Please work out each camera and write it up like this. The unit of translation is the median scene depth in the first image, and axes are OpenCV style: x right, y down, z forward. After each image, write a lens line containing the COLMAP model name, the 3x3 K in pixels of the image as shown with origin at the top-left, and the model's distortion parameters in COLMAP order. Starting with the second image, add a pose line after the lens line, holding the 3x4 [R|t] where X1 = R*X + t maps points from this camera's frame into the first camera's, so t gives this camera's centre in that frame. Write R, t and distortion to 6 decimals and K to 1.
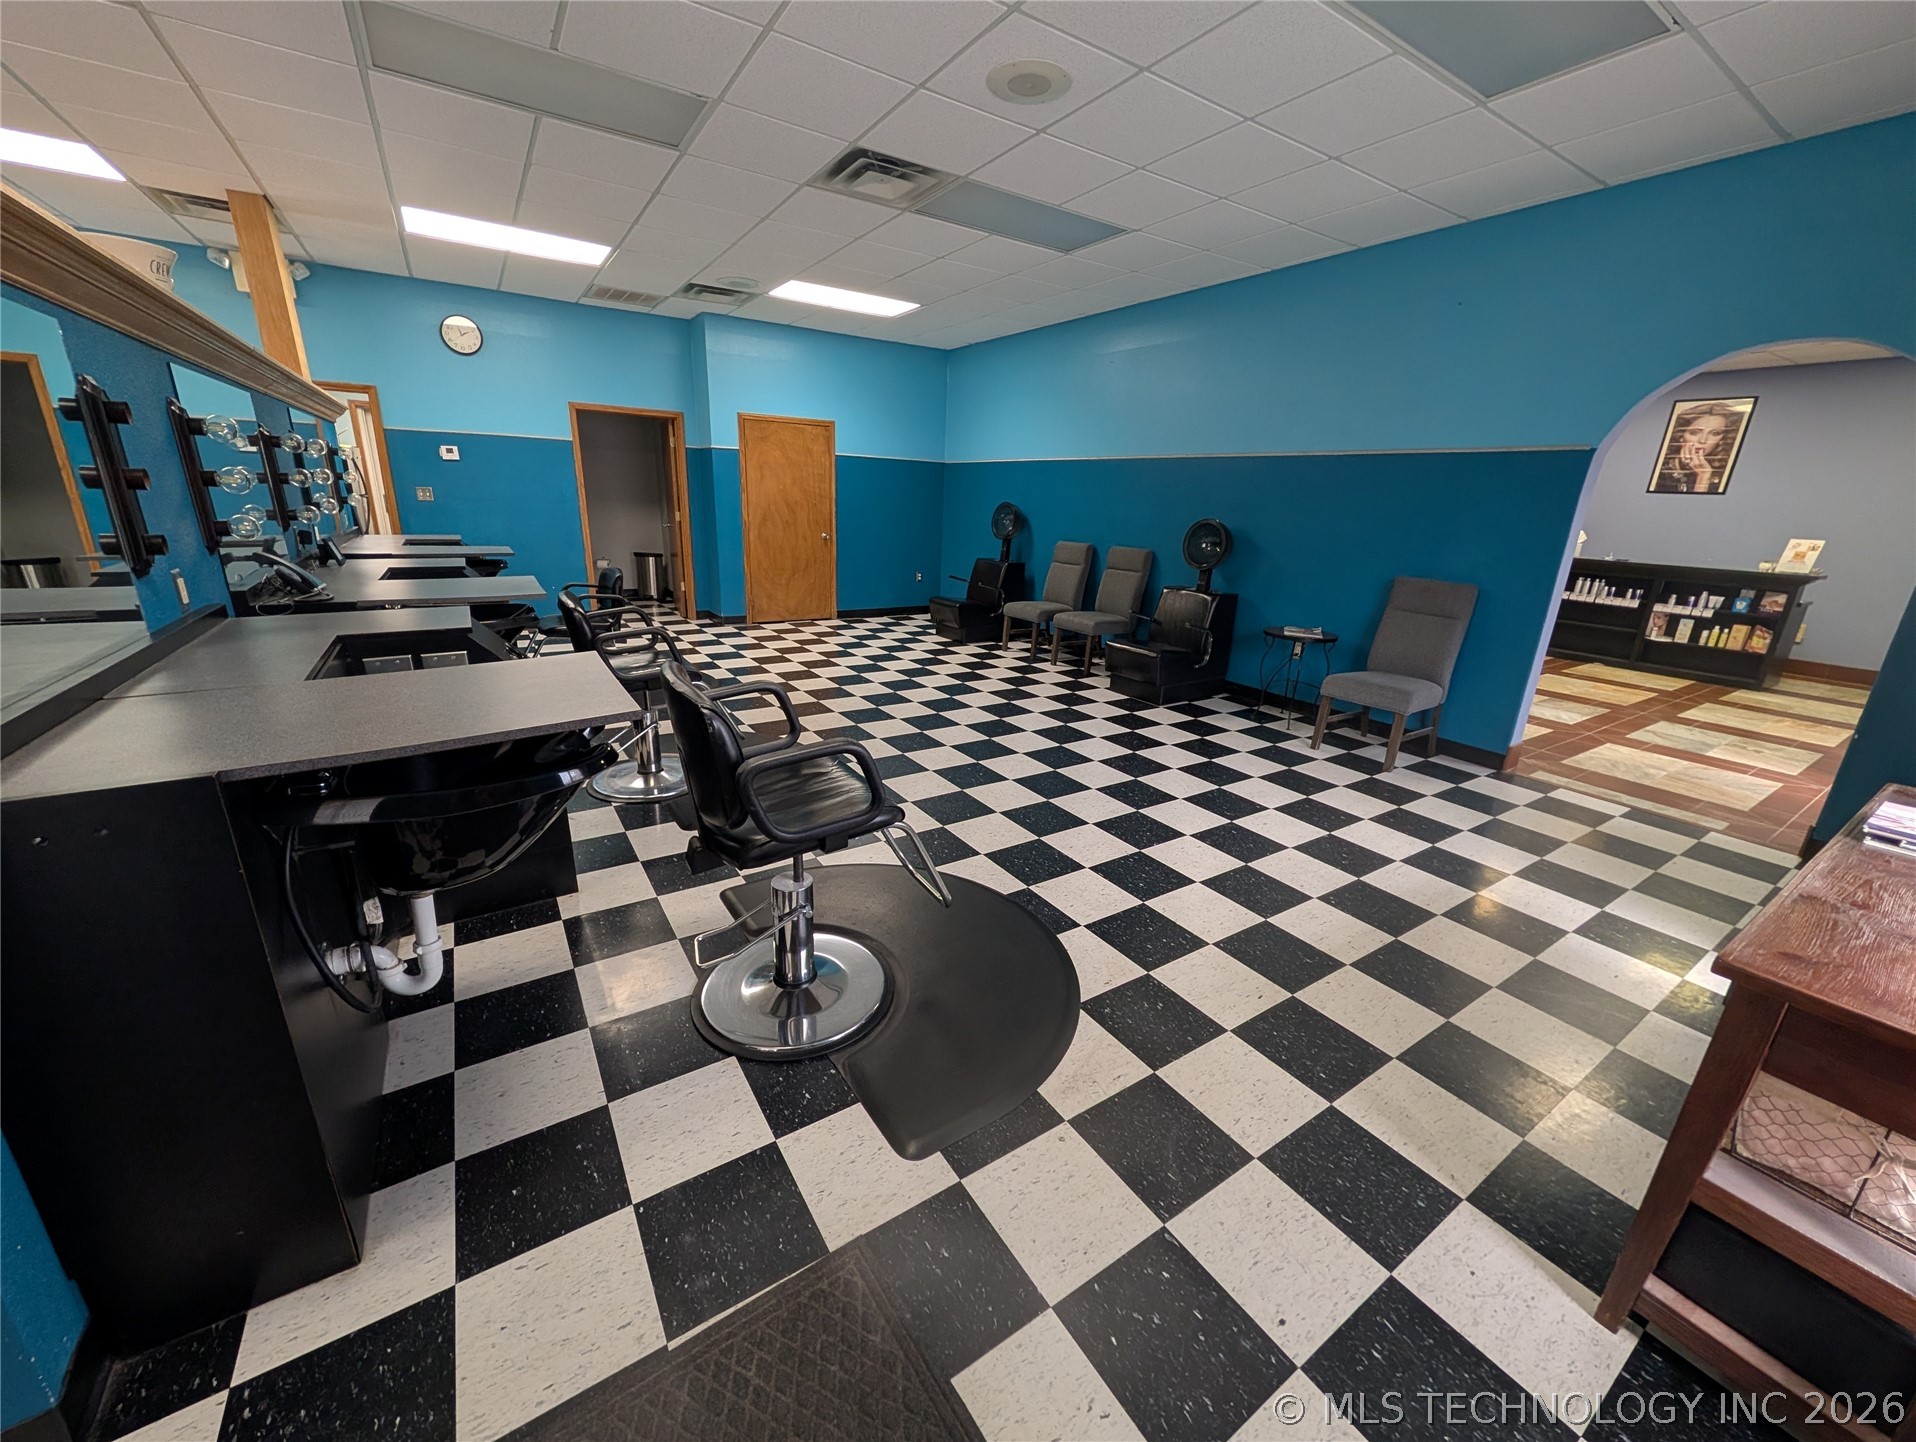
lens RADIAL K [[733.4, 0, 958.0], [0, 733.4, 721.0], [0, 0, 1]] dist [0.001062, -0.000105]
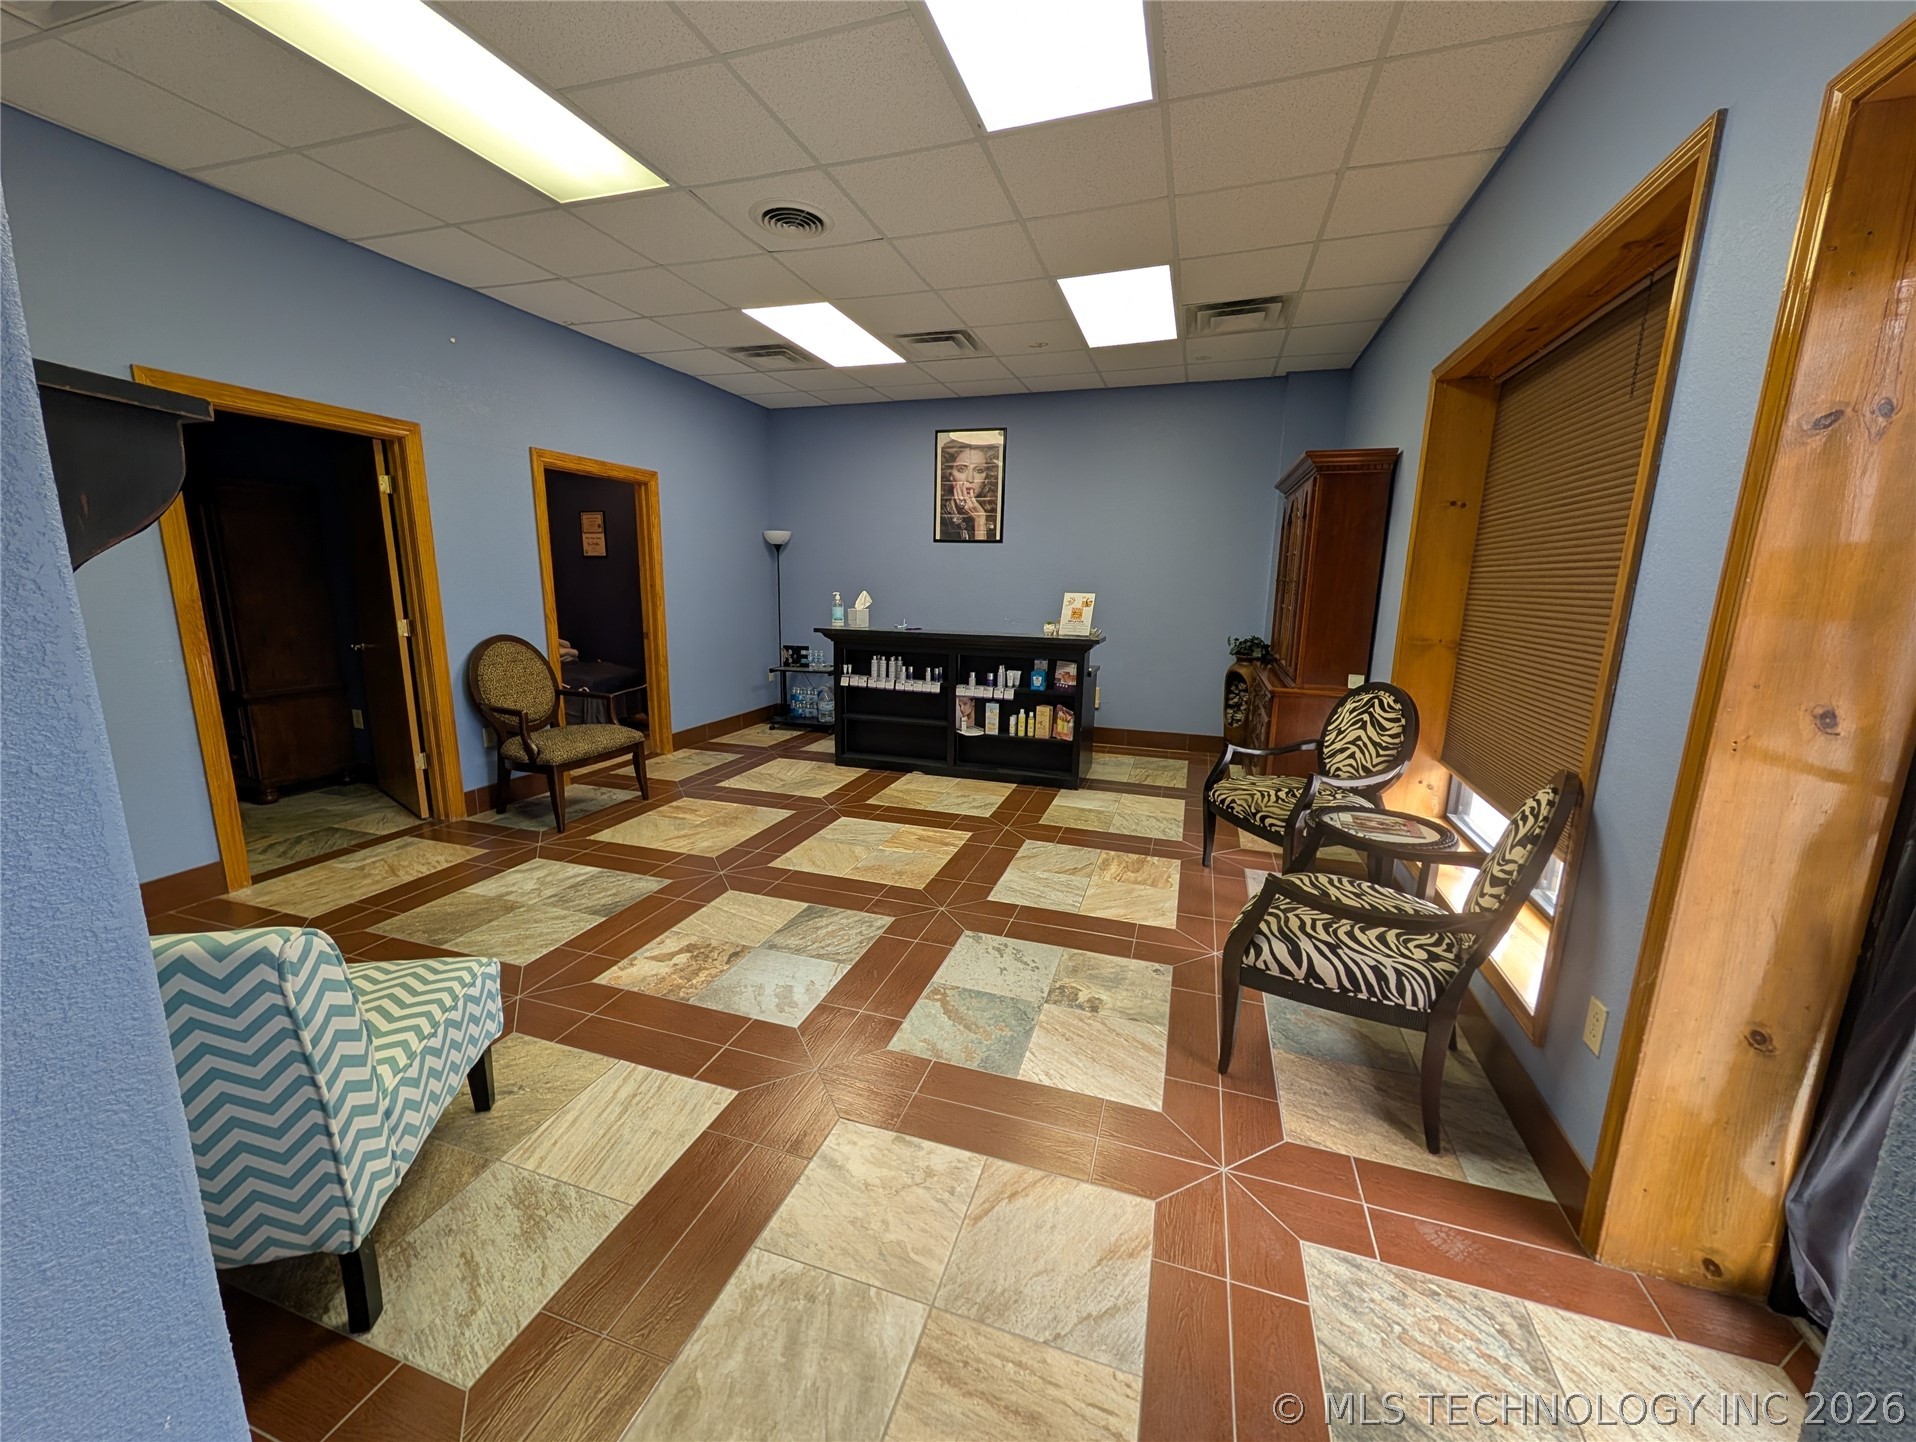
lens RADIAL K [[733.4, 0, 958.0], [0, 733.4, 721.0], [0, 0, 1]] dist [0.001062, -0.000105]
pose [[0.777933, -0.143854, 0.611659, 0.490694], [0.197499, 0.980085, -0.020686, -0.107928], [-0.596502, 0.136894, 0.790851, 0.419703]]
